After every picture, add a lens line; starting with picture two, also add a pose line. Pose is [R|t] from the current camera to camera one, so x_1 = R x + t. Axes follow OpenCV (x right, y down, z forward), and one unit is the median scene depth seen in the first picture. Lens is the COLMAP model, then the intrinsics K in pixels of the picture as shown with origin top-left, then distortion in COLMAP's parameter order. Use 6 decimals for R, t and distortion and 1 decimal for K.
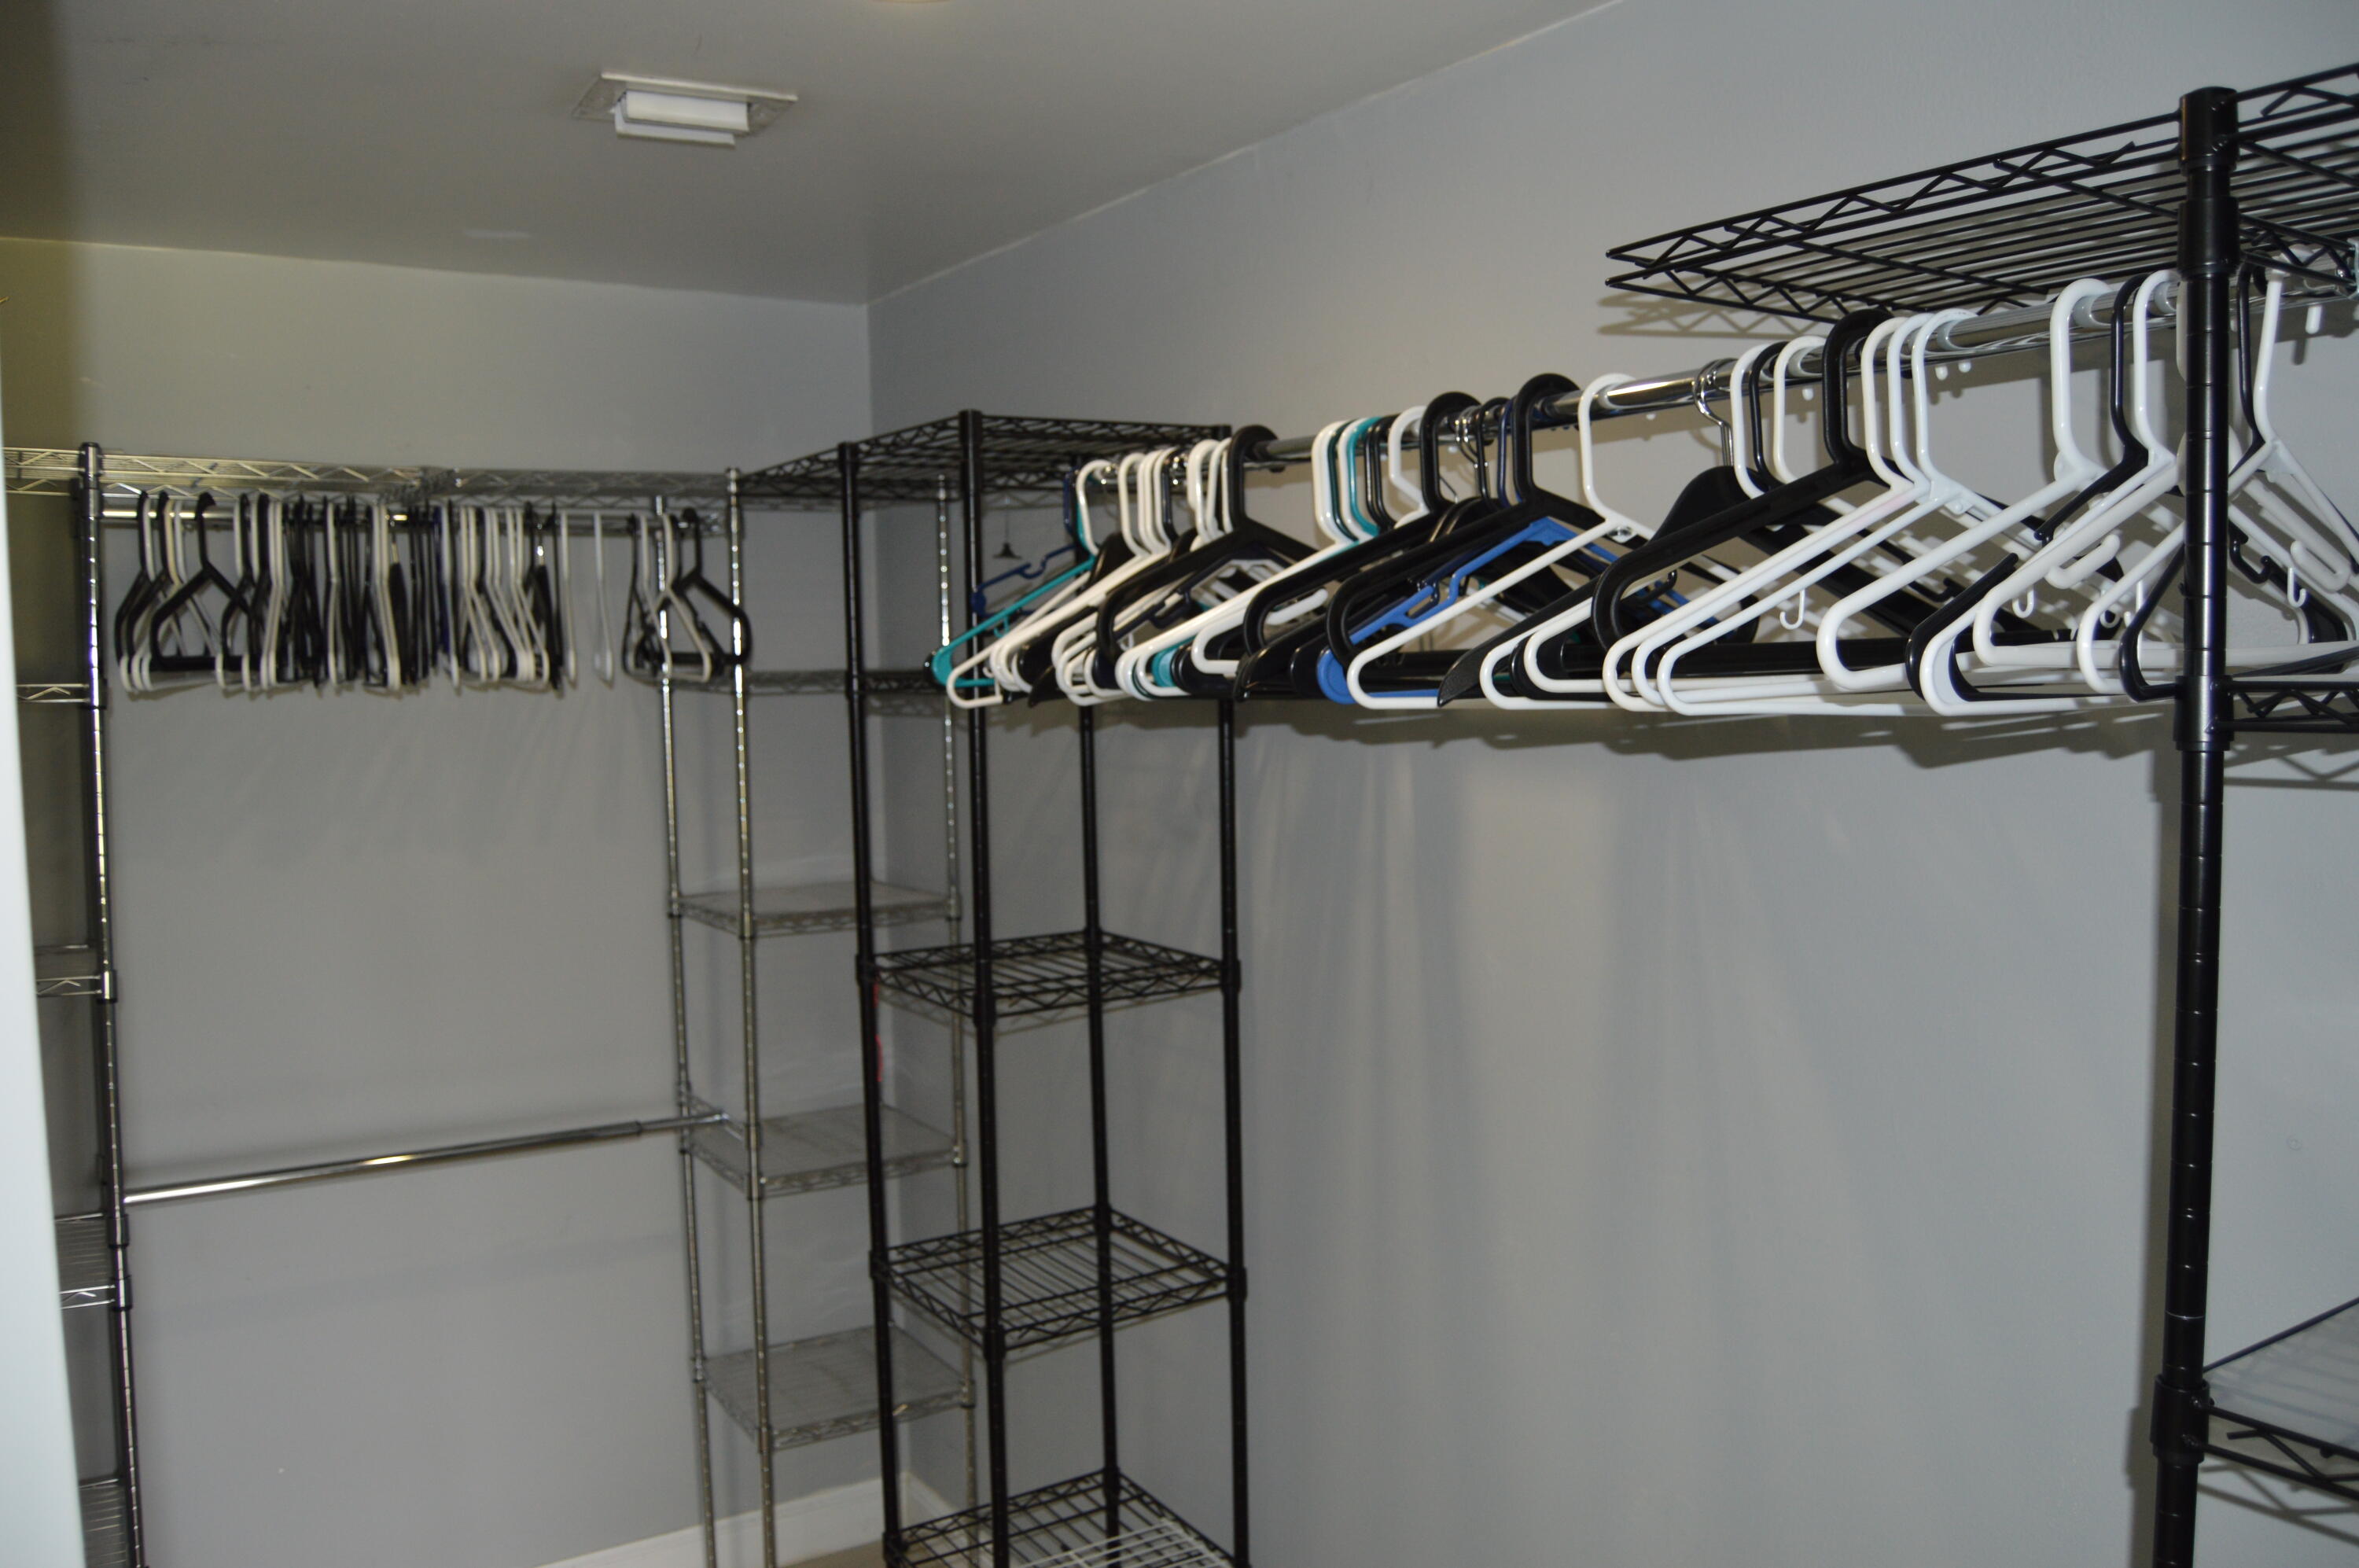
lens RADIAL K [[1879.3, 0, 1172.6], [0, 1879.3, 783.2], [0, 0, 1]] dist [-0.112490, 0.053177]
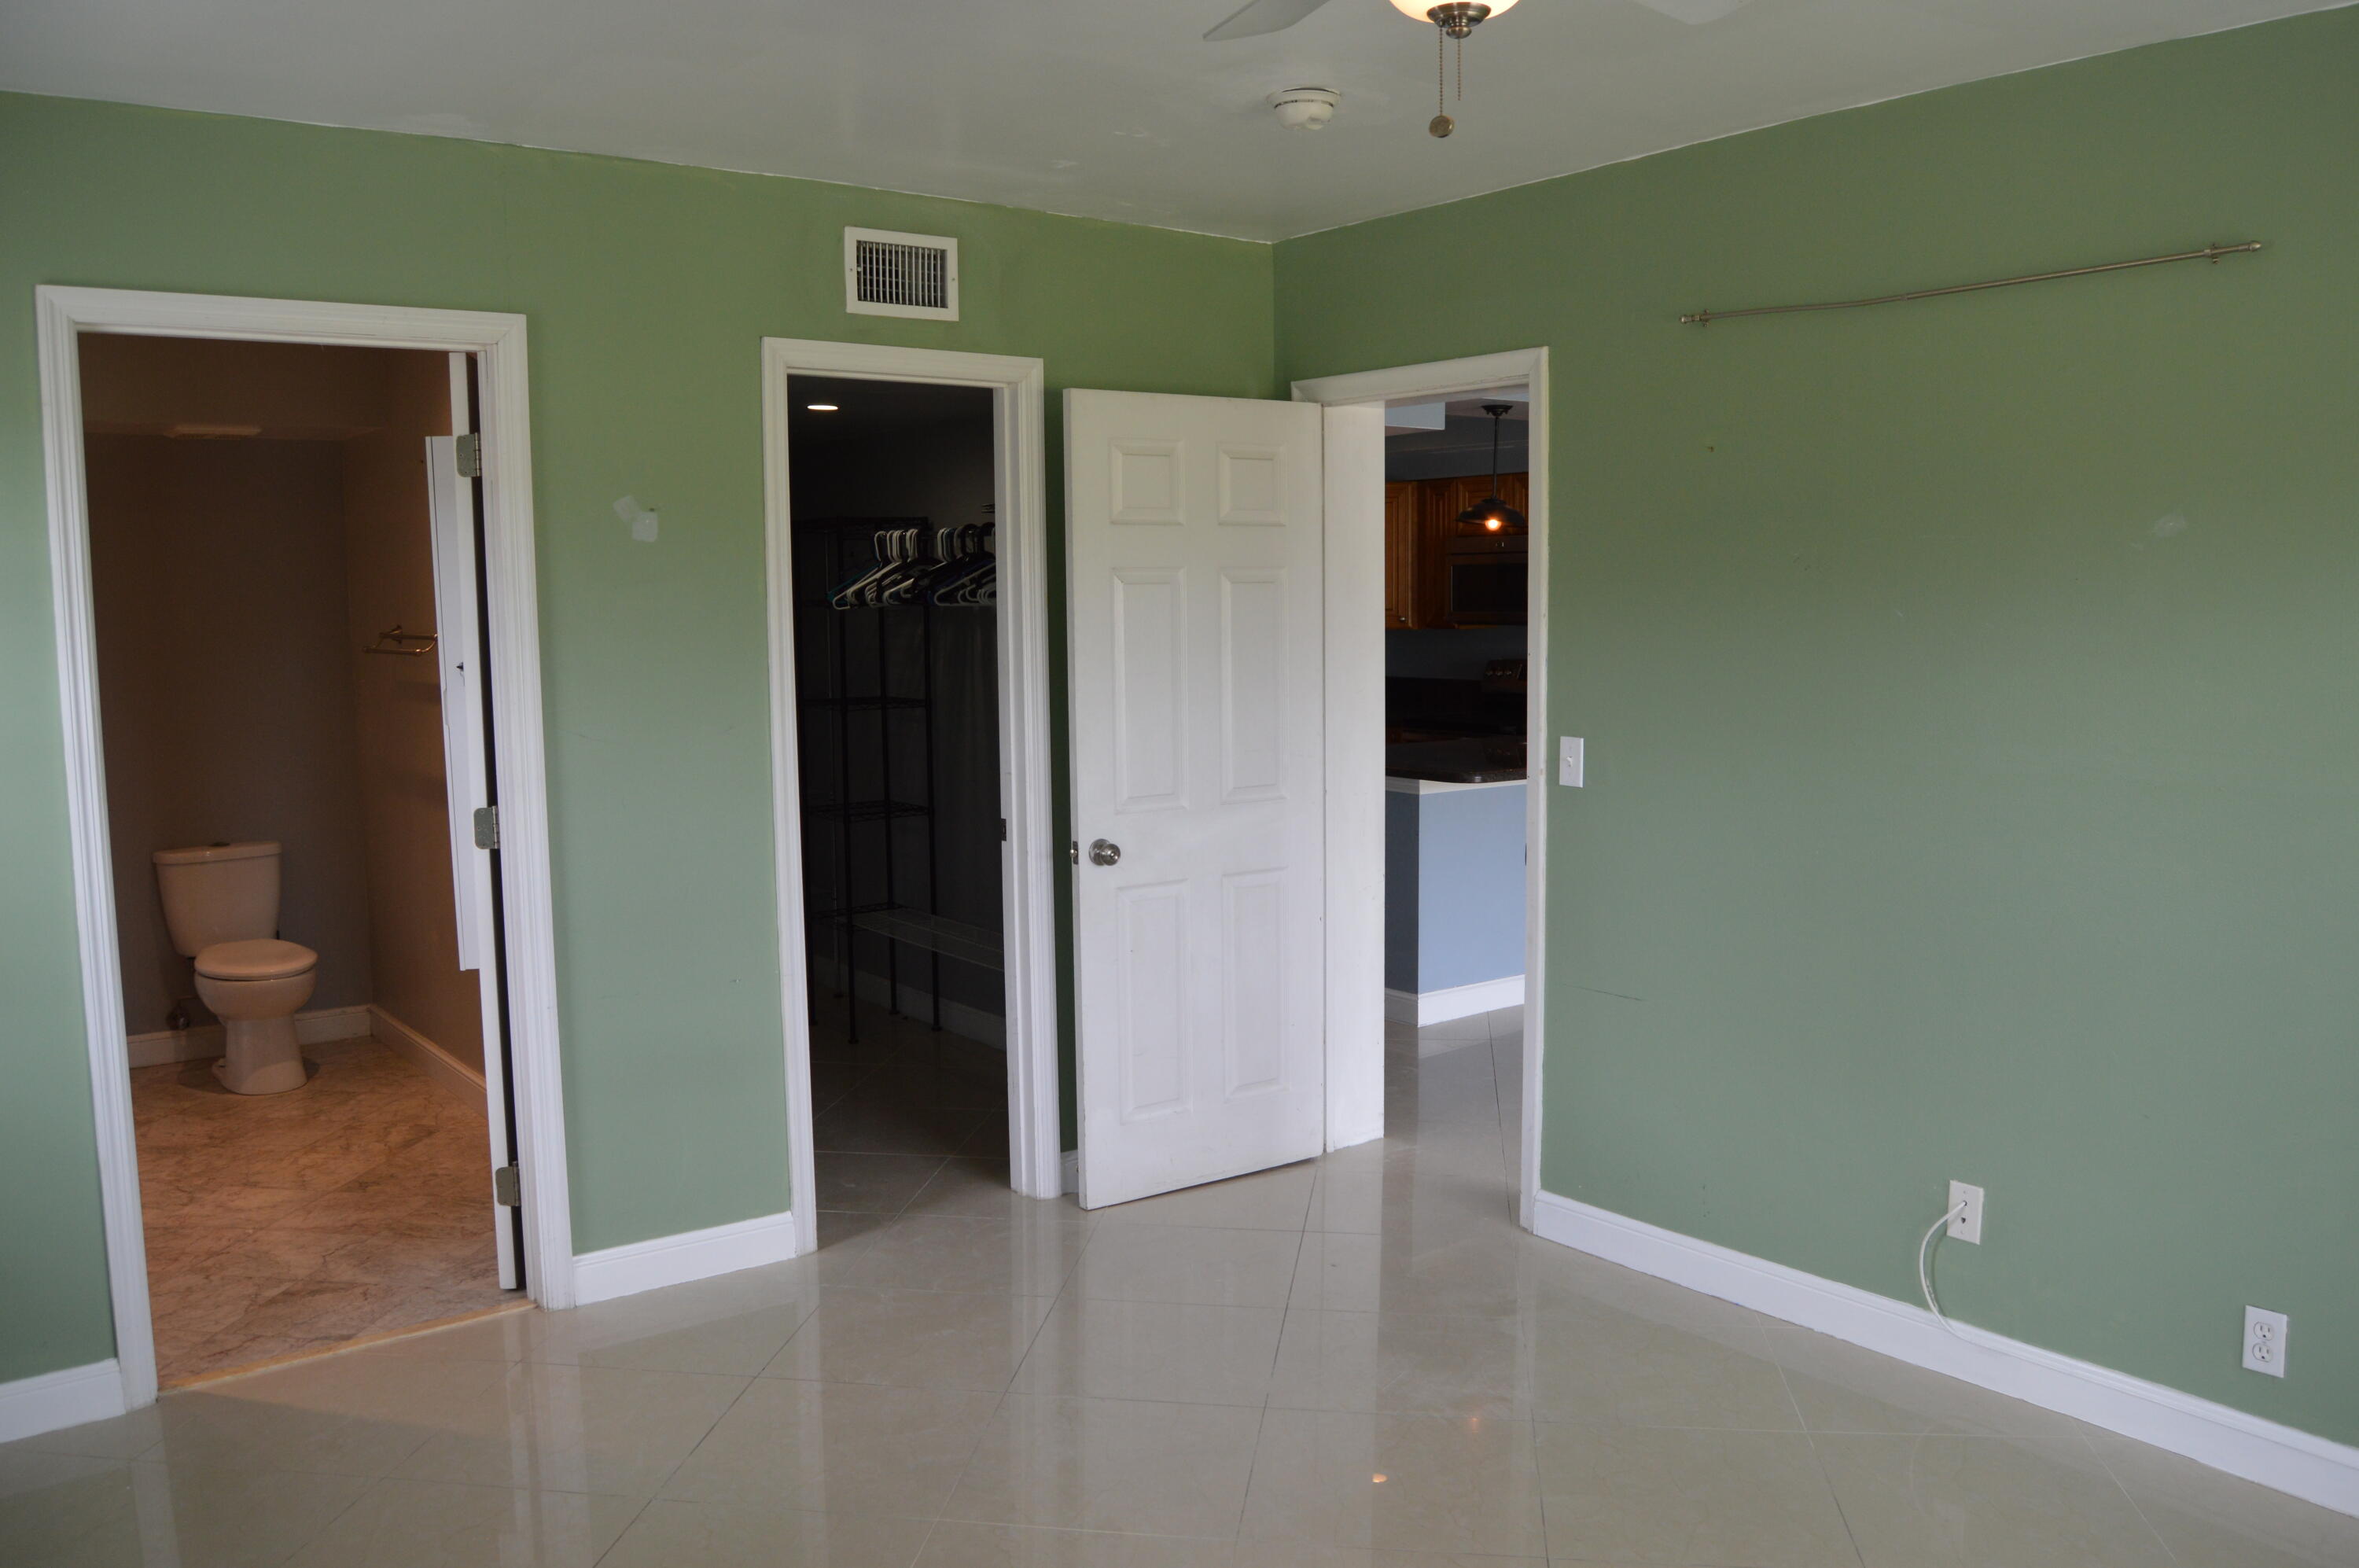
lens RADIAL K [[1879.3, 0, 1172.6], [0, 1879.3, 783.2], [0, 0, 1]] dist [-0.112490, 0.053177]
pose [[0.996860, 0.000525, 0.079182, 0.220603], [-0.002806, 0.999584, 0.028707, 0.175504], [-0.079134, -0.028839, 0.996447, -2.407999]]
